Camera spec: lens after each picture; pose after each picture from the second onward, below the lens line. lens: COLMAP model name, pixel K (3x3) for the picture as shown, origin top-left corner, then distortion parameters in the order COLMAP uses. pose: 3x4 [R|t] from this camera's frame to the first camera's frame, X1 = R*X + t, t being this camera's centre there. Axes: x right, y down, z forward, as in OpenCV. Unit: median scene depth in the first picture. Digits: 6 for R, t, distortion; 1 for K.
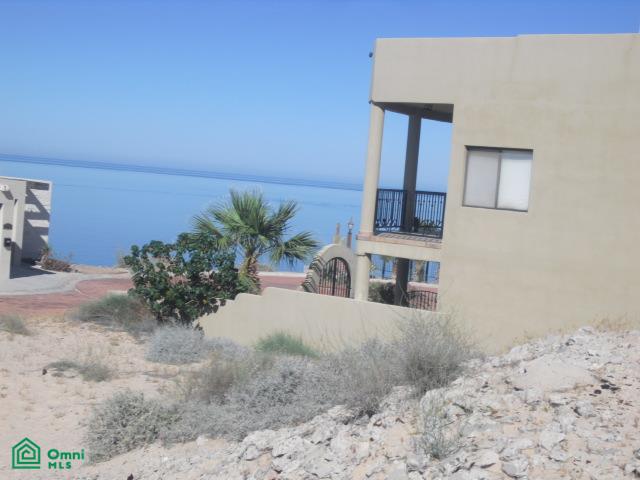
lens RADIAL K [[1168.4, 0, 332.7], [0, 1168.4, 241.7], [0, 0, 1]] dist [-0.025050, 0.103570]
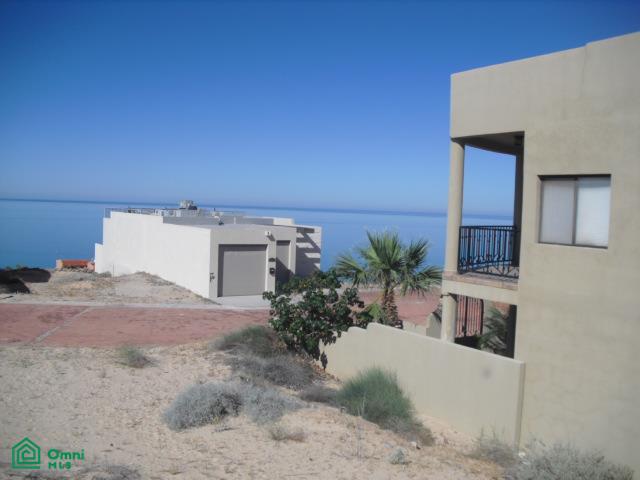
lens RADIAL K [[660.7, 0, 320.0], [0, 660.7, 240.0], [0, 0, 1]] dist [-0.192501, 0.212067]
pose [[0.931204, -0.032378, -0.363059, 0.107583], [0.023161, 0.999290, -0.029712, -0.017333], [0.363763, 0.019259, 0.931292, 0.377416]]
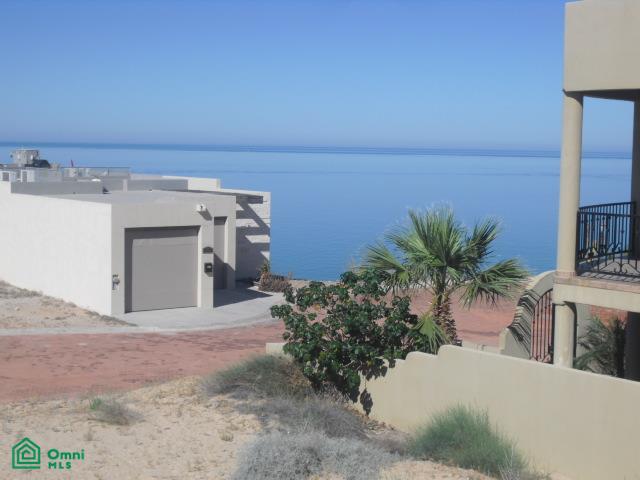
lens RADIAL K [[1168.4, 0, 332.7], [0, 1168.4, 241.7], [0, 0, 1]] dist [-0.025050, 0.103570]
pose [[0.966351, -0.046369, -0.253012, 0.061922], [0.050822, 0.998646, 0.011087, -0.035606], [0.252155, -0.023573, 0.967400, 0.222372]]
